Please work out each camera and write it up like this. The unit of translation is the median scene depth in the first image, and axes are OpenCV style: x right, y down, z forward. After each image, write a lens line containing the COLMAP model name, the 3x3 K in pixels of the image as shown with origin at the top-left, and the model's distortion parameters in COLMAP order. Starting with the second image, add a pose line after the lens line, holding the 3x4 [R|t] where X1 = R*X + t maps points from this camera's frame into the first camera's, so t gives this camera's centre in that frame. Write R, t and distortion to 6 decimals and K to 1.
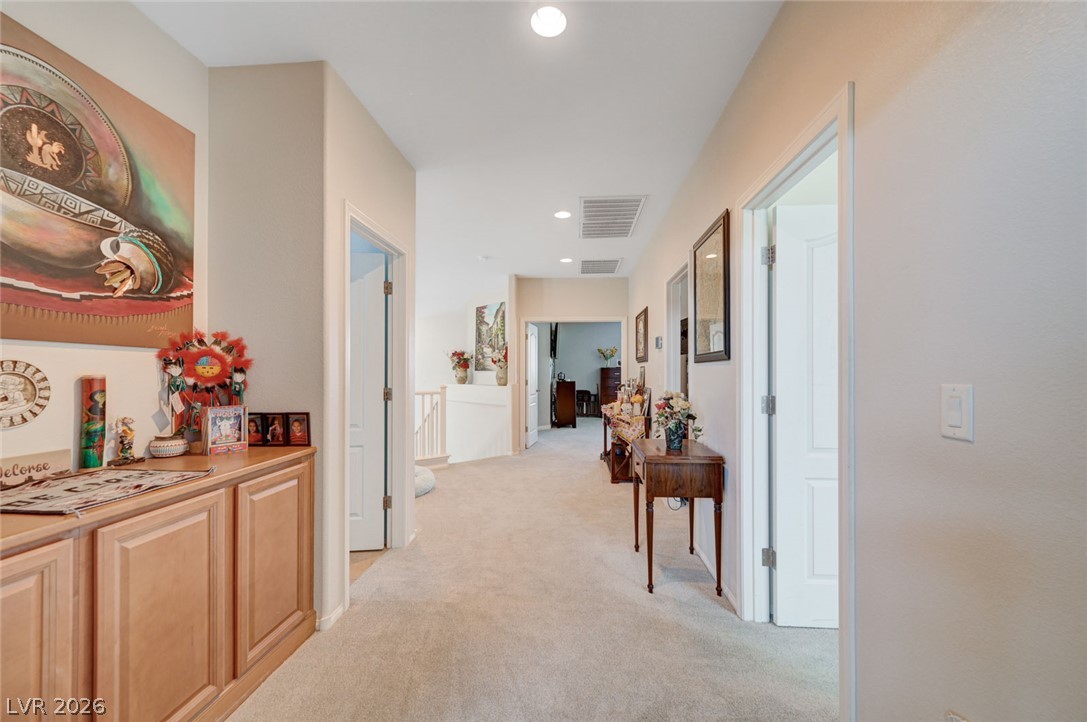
lens RADIAL K [[437.2, 0, 540.9], [0, 437.2, 370.5], [0, 0, 1]] dist [-0.002510, -0.000156]
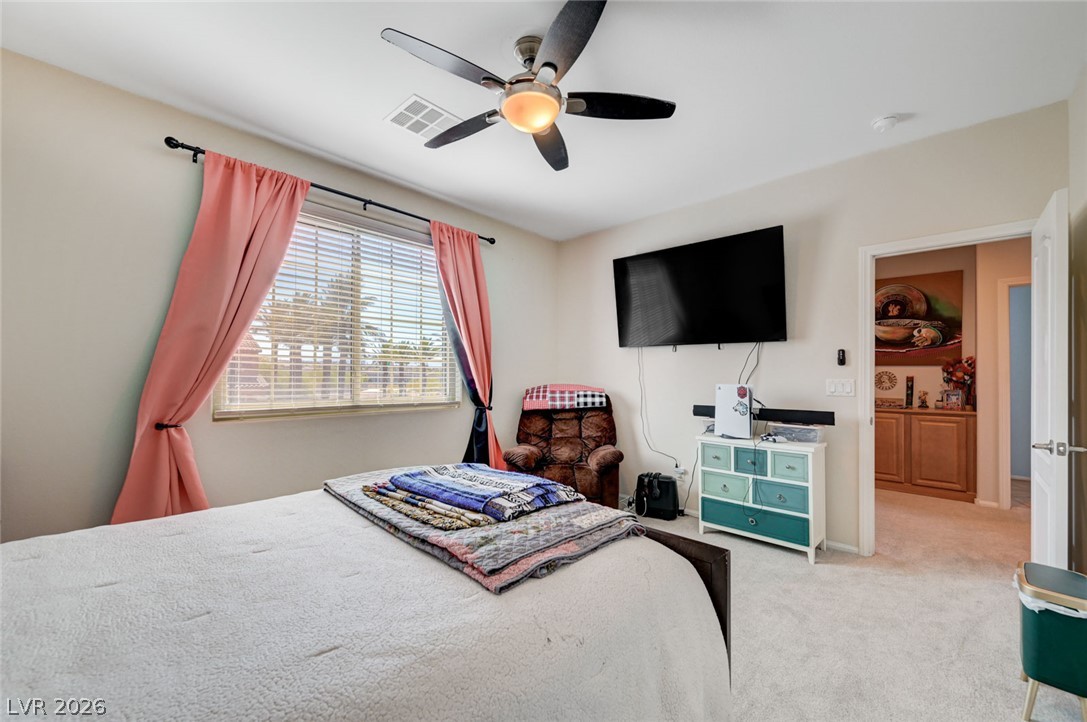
lens RADIAL K [[437.2, 0, 543.8], [0, 437.2, 371.6], [0, 0, 1]] dist [-0.002510, -0.000156]
pose [[-0.630838, -0.007328, -0.775880, 1.202245], [-0.001433, 0.999965, -0.008279, 0.004202], [0.775913, -0.004111, -0.630827, 0.378230]]
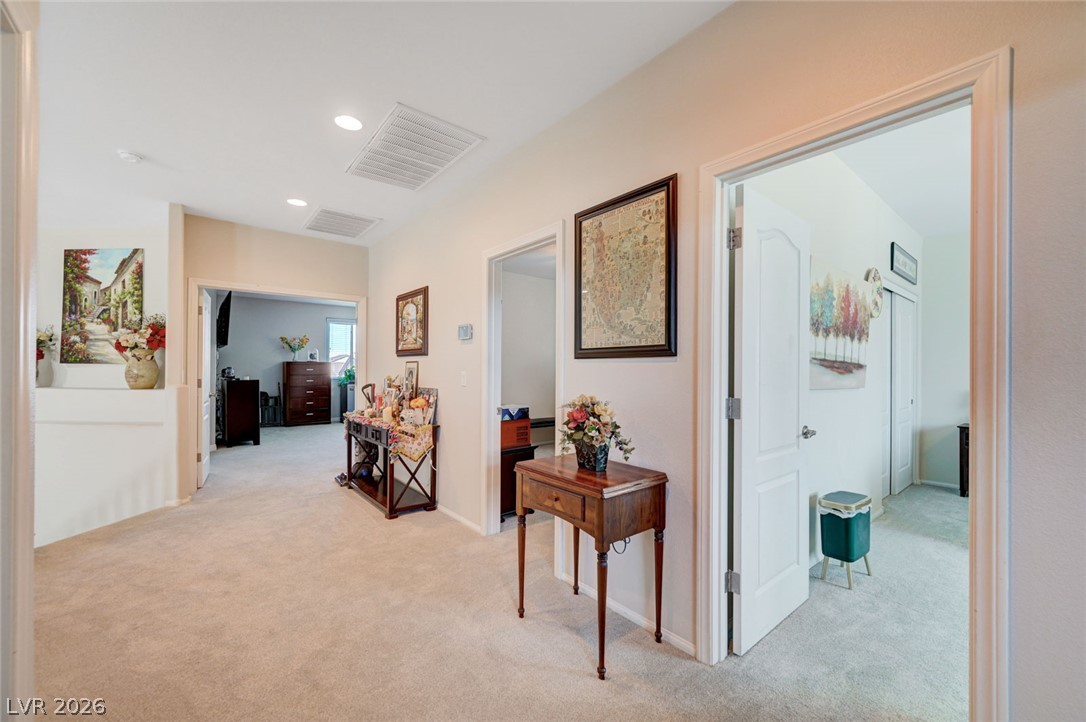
lens RADIAL K [[436.8, 0, 551.9], [0, 436.8, 370.3], [0, 0, 1]] dist [-0.002510, -0.000156]
pose [[0.712990, 0.004503, 0.701159, -0.140249], [-0.010955, 0.999929, 0.004718, 0.000431], [-0.701088, -0.011045, 0.712989, 0.250476]]
